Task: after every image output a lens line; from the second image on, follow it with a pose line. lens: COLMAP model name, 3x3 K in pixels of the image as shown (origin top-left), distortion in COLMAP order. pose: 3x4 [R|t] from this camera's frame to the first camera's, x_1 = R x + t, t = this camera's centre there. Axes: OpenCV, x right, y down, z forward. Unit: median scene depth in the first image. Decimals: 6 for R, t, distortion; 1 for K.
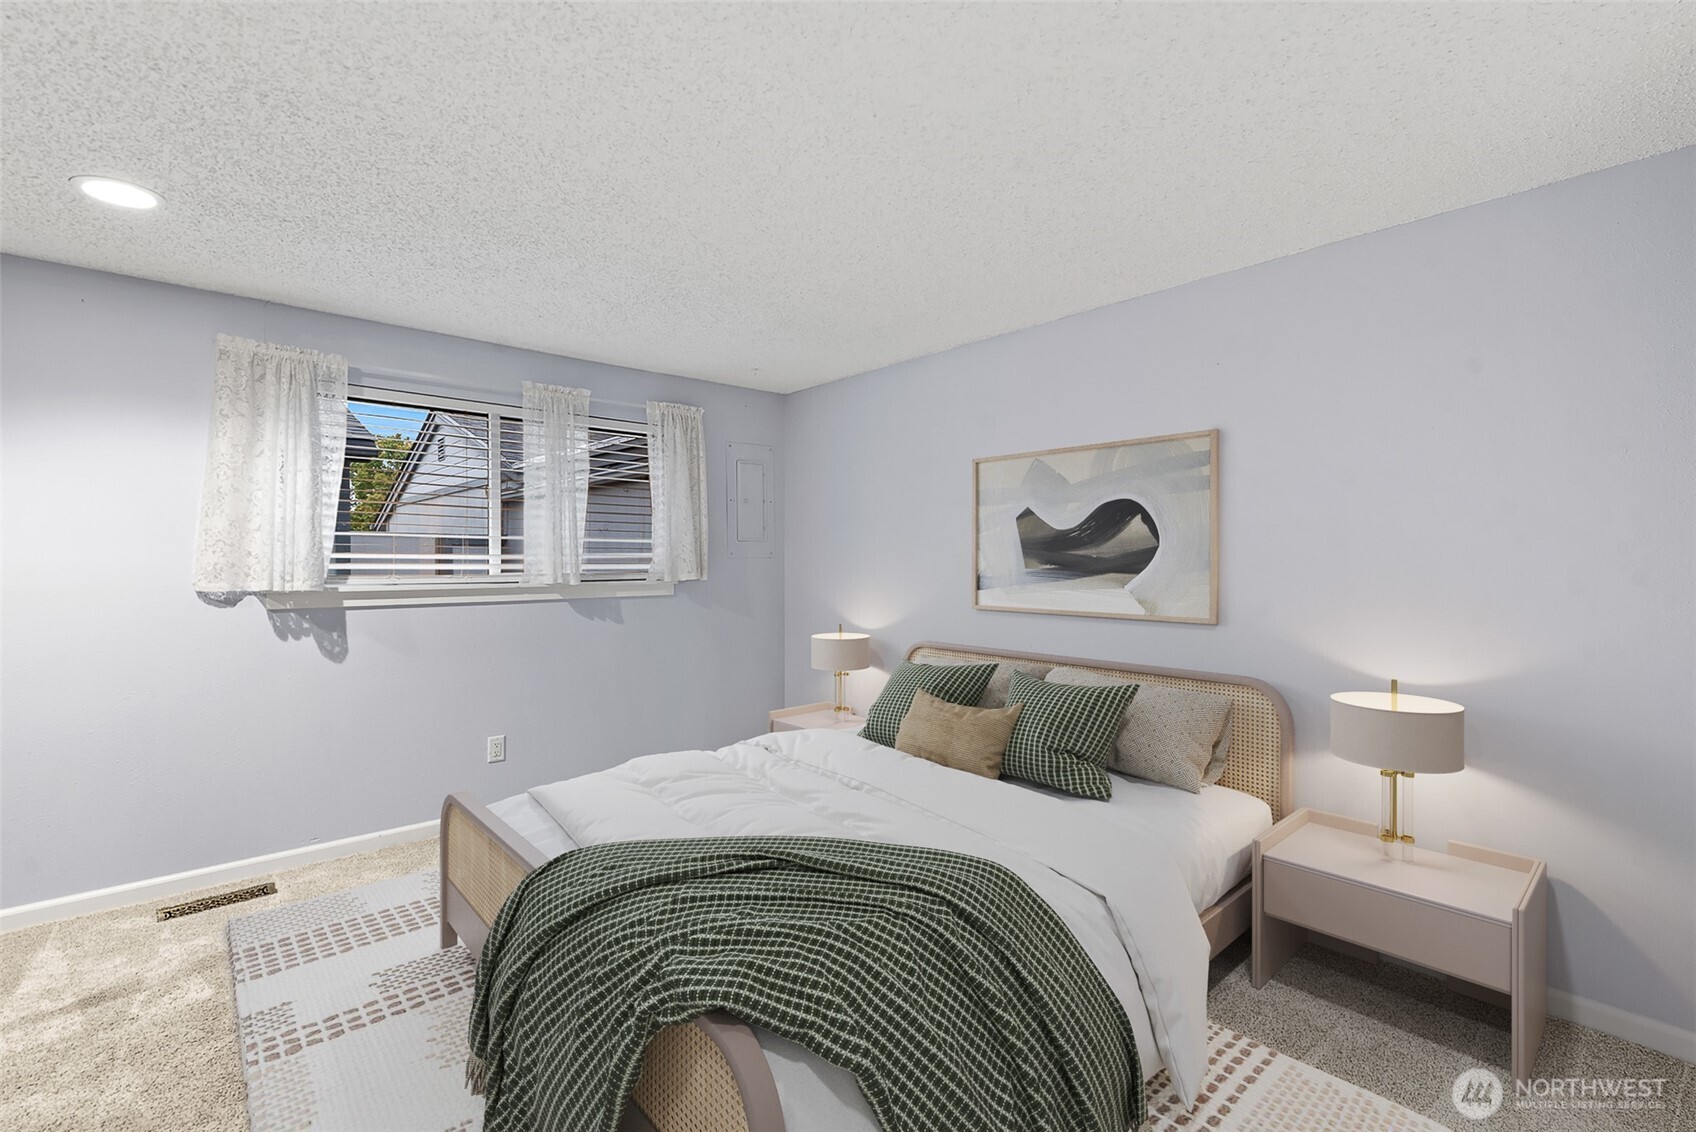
lens RADIAL K [[766.6, 0, 851.1], [0, 766.6, 558.8], [0, 0, 1]] dist [0.001598, -0.000053]
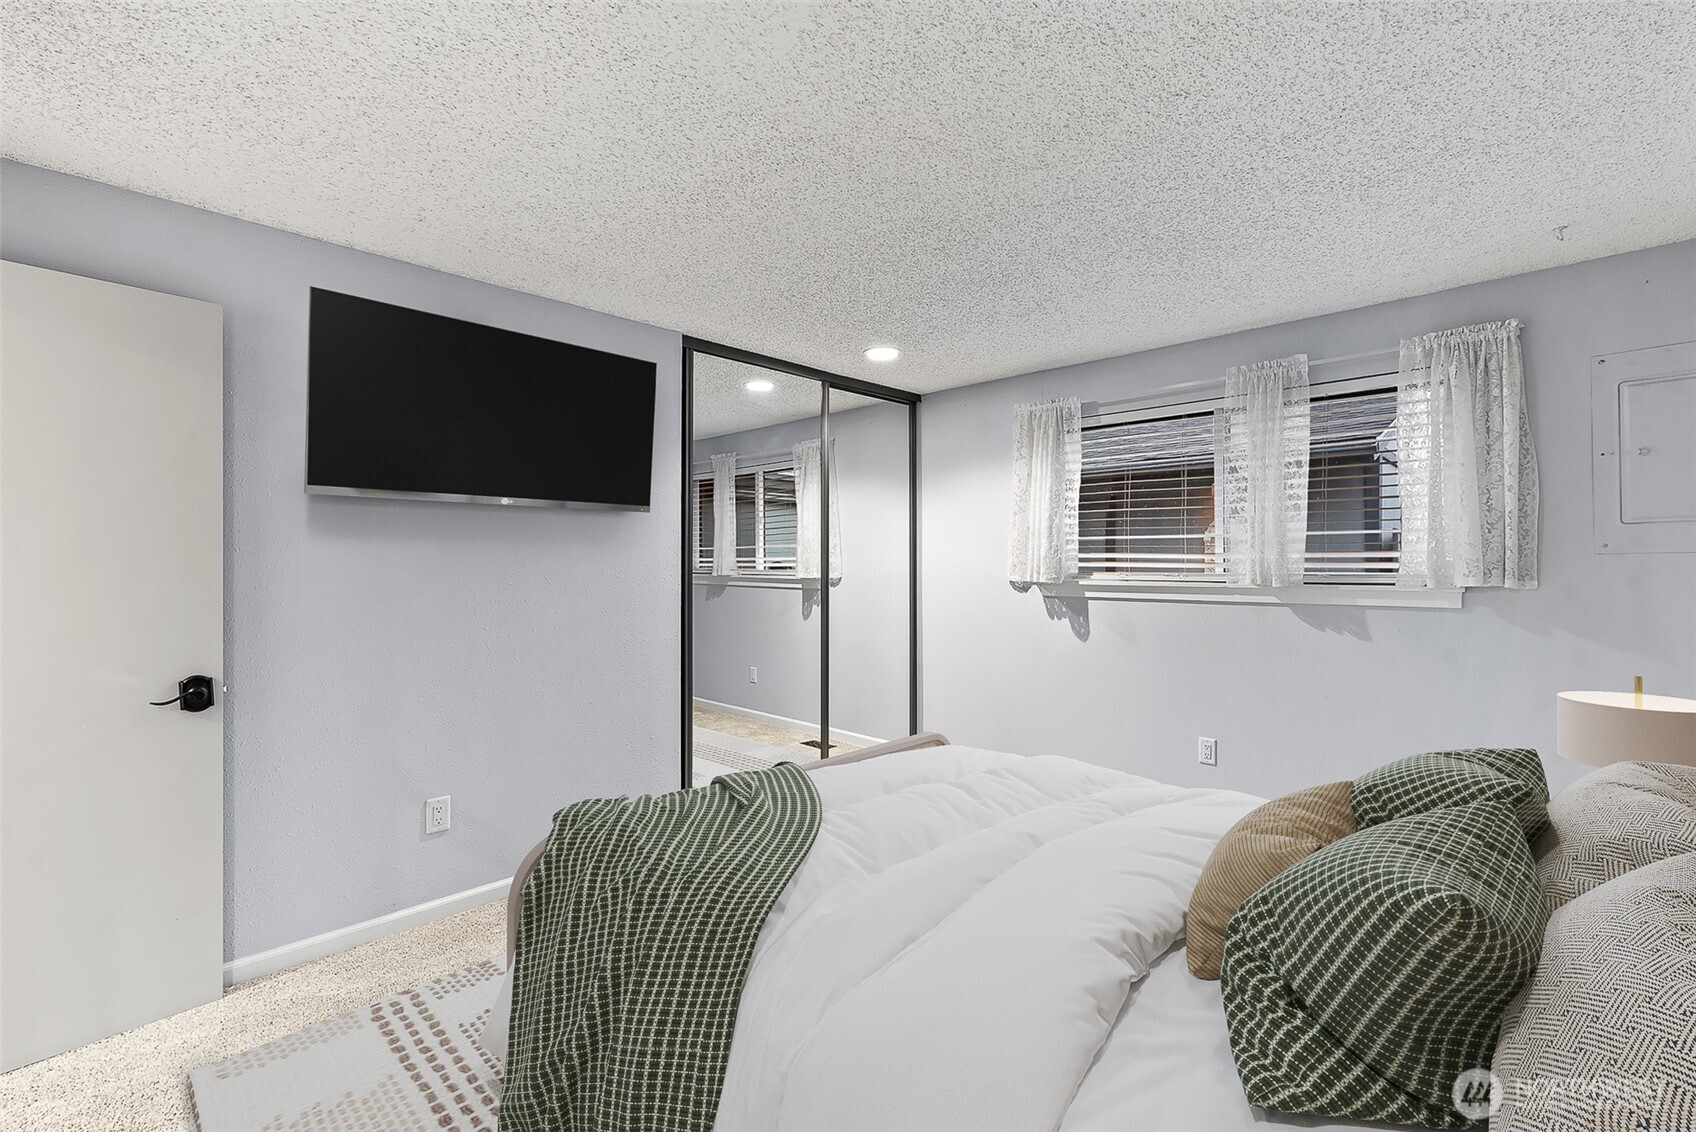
lens RADIAL K [[766.6, 0, 850.8], [0, 766.6, 567.2], [0, 0, 1]] dist [0.001598, -0.000053]
pose [[0.065445, 0.002286, -0.997854, 0.561036], [0.000894, 0.999997, 0.002350, 0.011523], [0.997856, -0.001046, 0.065442, 0.547450]]
